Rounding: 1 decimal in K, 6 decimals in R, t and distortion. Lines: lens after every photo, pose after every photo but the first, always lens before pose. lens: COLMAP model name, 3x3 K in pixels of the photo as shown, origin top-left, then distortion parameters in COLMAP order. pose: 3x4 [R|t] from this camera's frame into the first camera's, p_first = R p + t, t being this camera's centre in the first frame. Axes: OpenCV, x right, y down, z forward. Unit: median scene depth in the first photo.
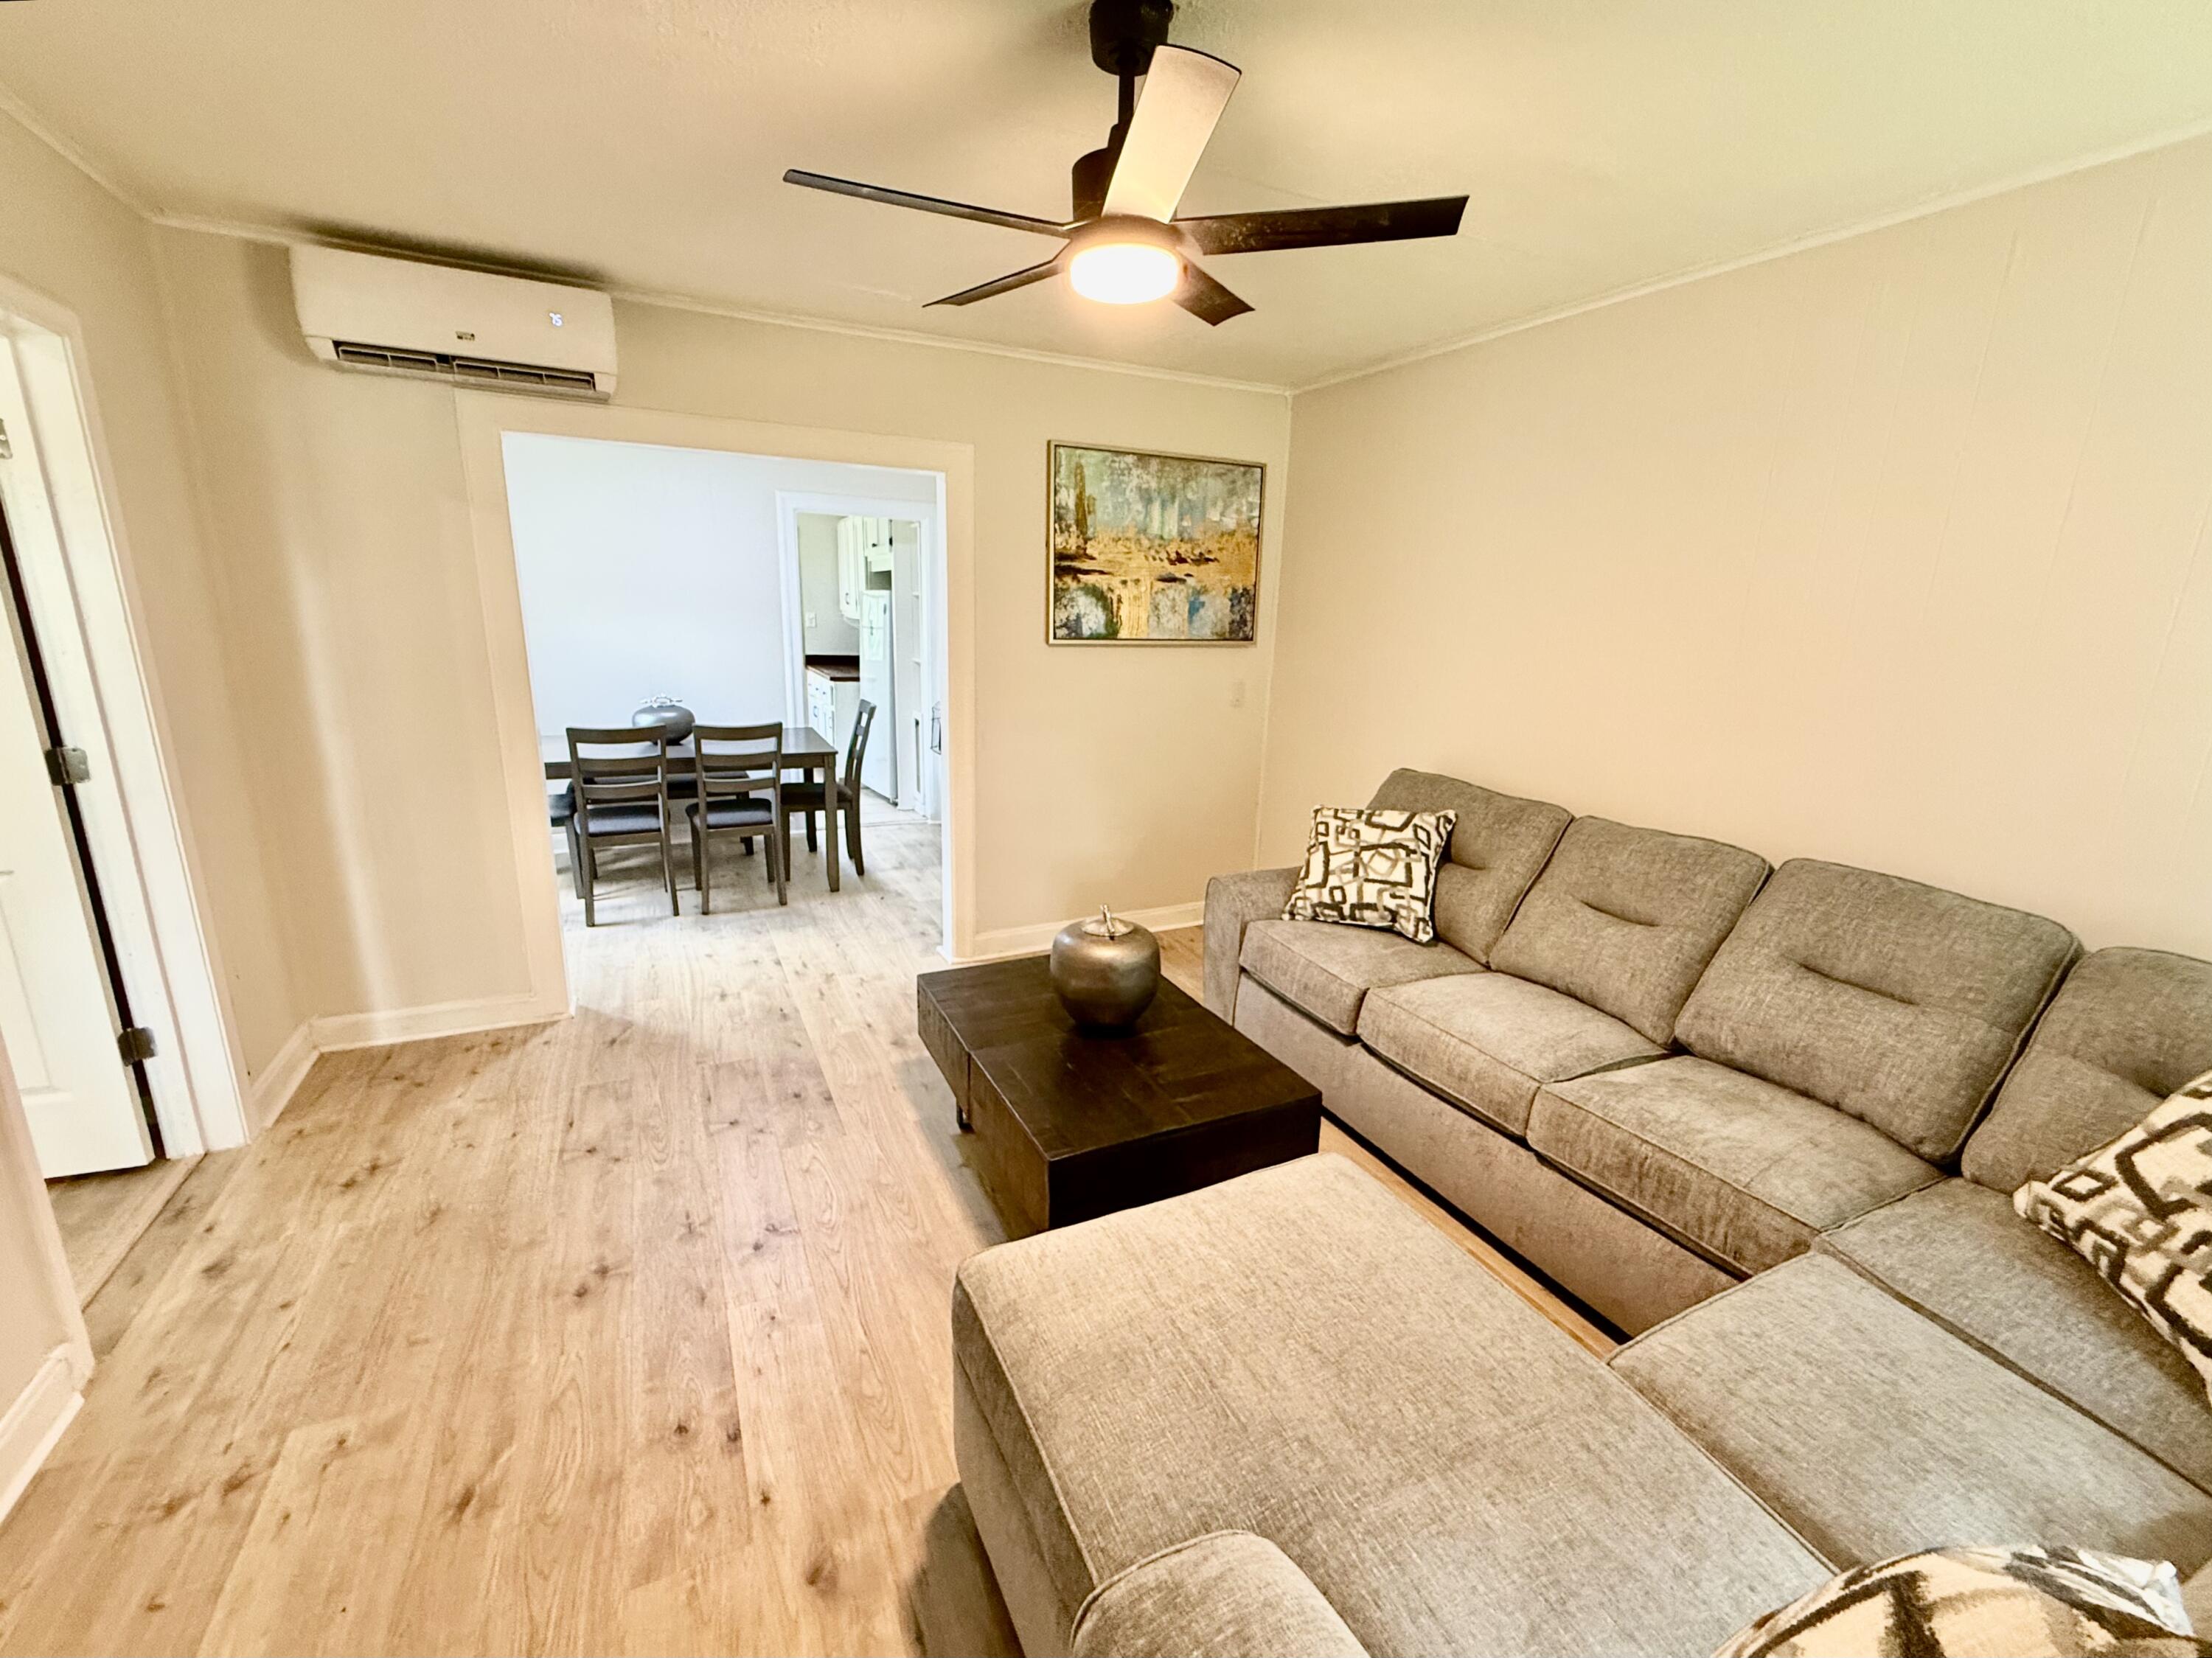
lens RADIAL K [[902.7, 0, 1106.0], [0, 902.7, 829.0], [0, 0, 1]] dist [-0.001650, -0.000104]
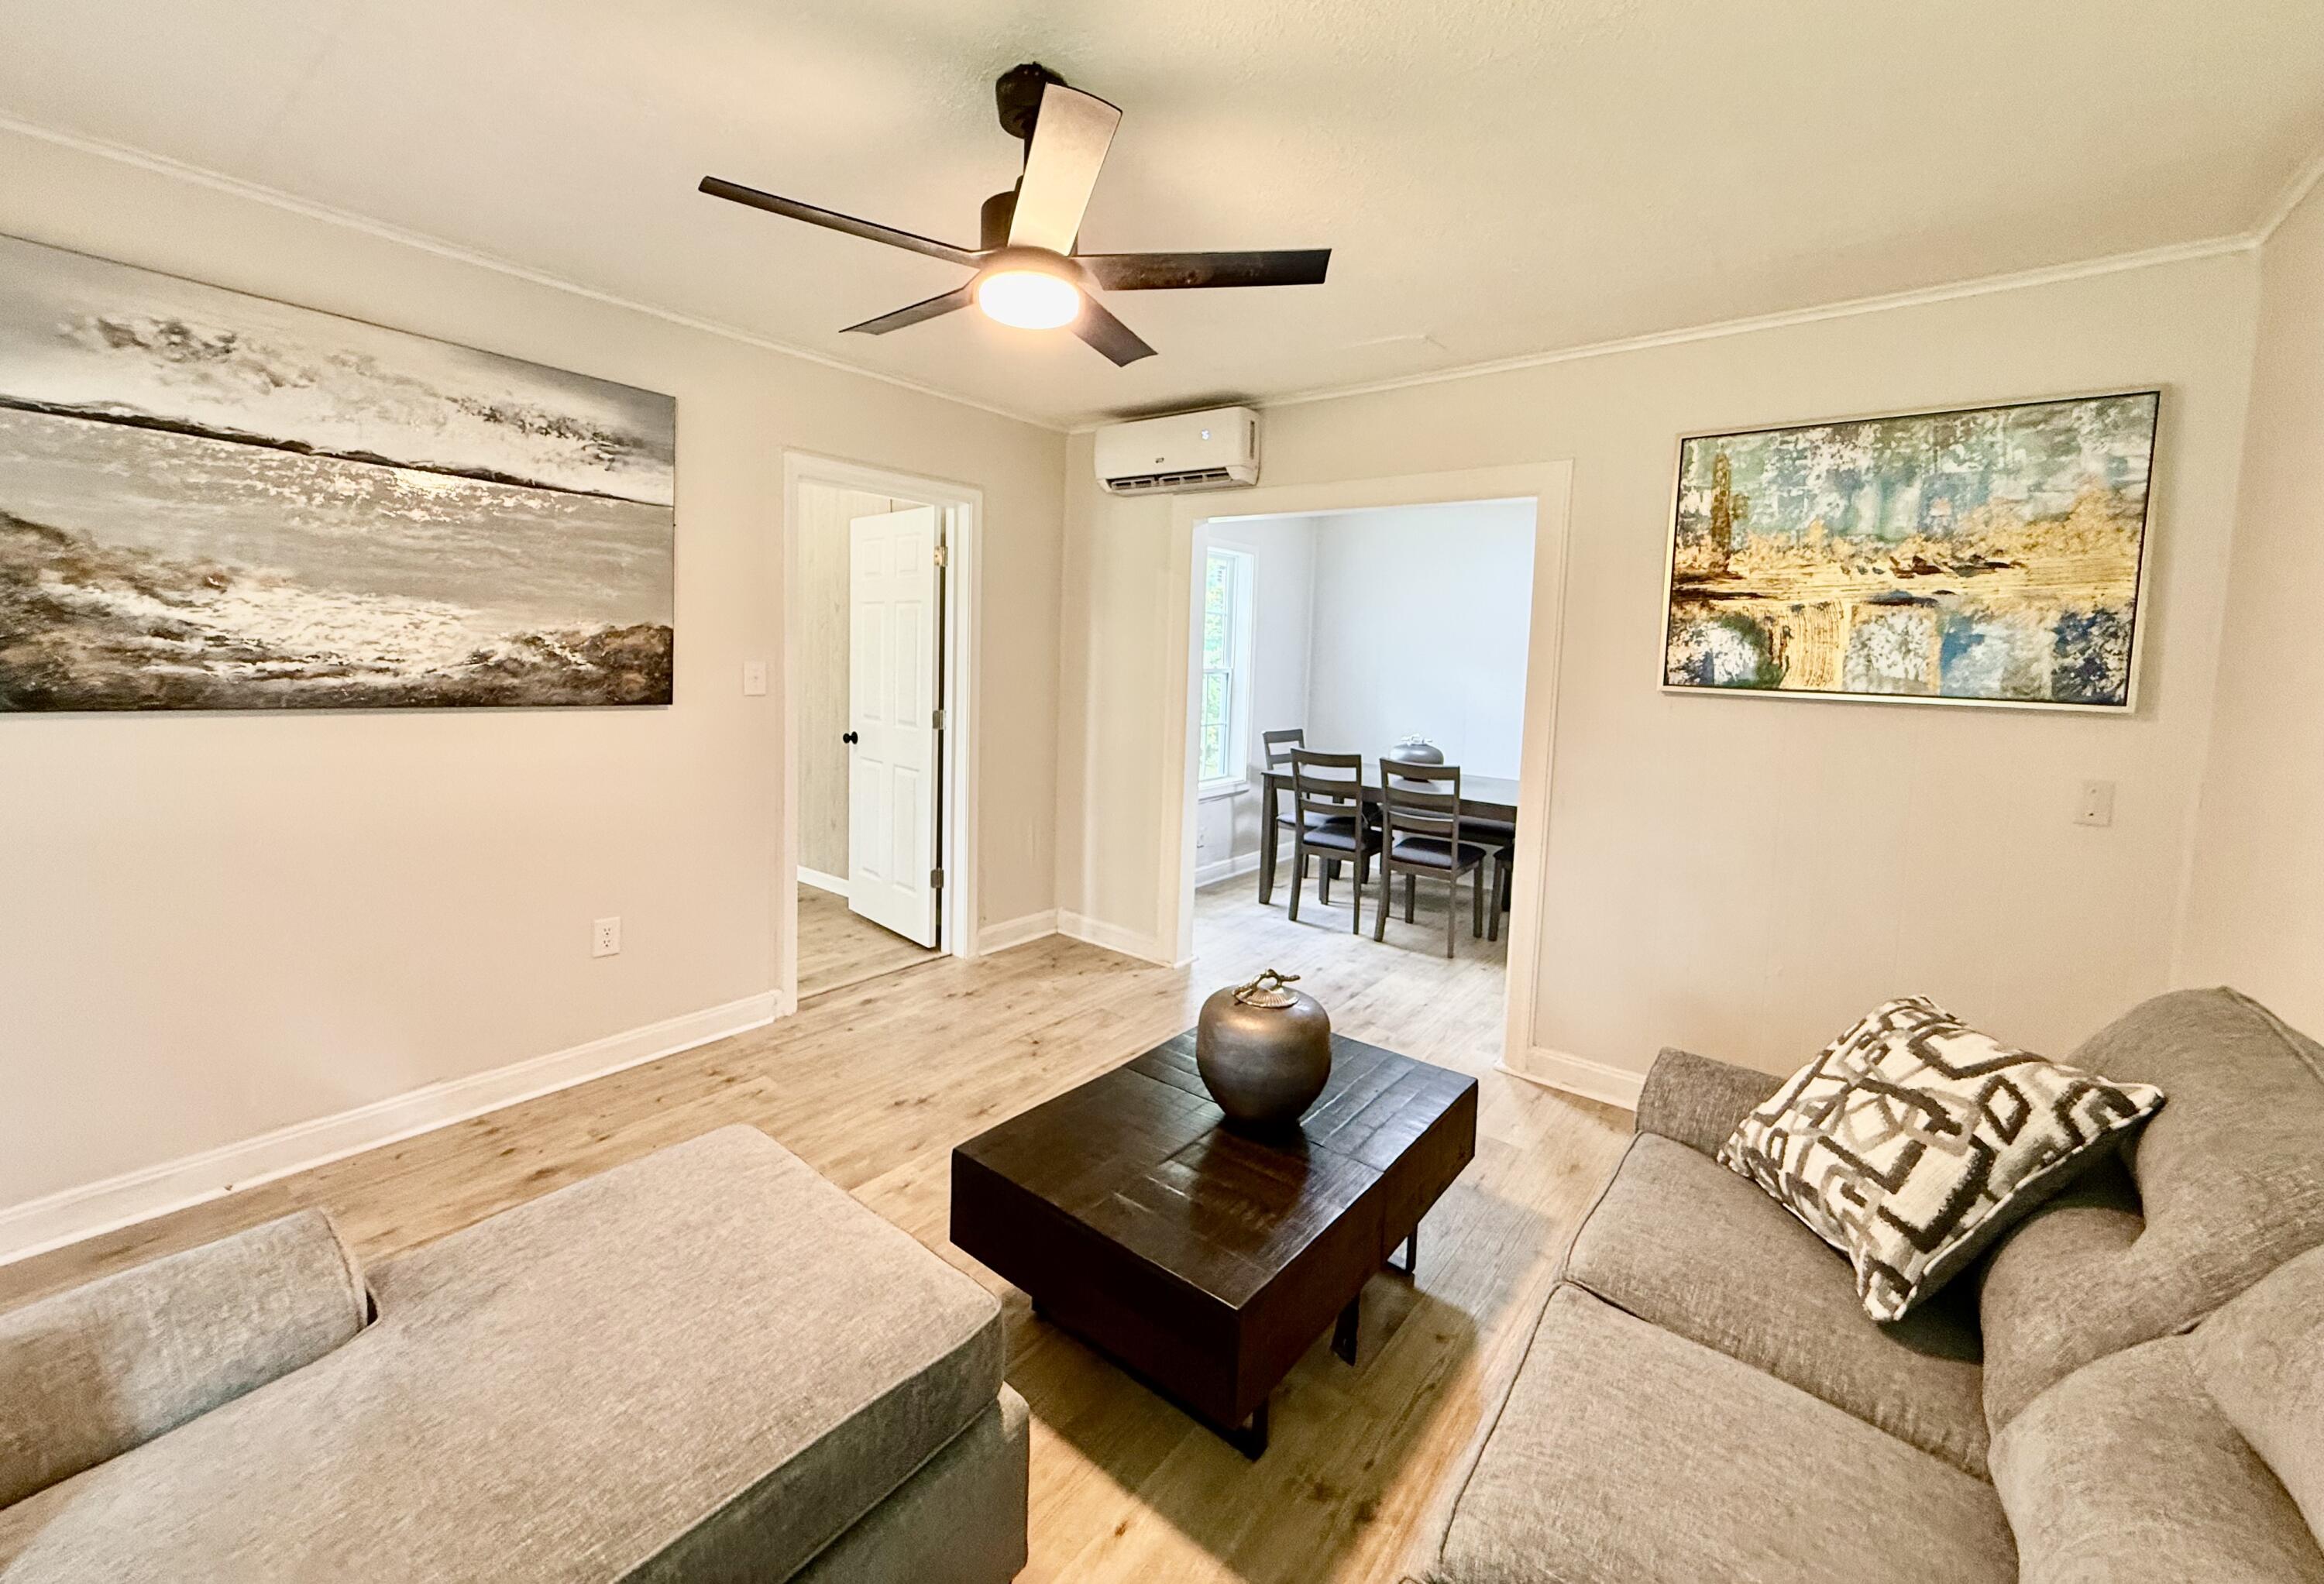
lens RADIAL K [[919.4, 0, 1163.2], [0, 919.4, 717.2], [0, 0, 1]] dist [-0.000448, 0.000046]
pose [[0.440356, 0.055580, -0.896101, 0.446074], [-0.236494, 0.970015, -0.056051, -0.043807], [0.866116, 0.236605, 0.440297, 0.311880]]
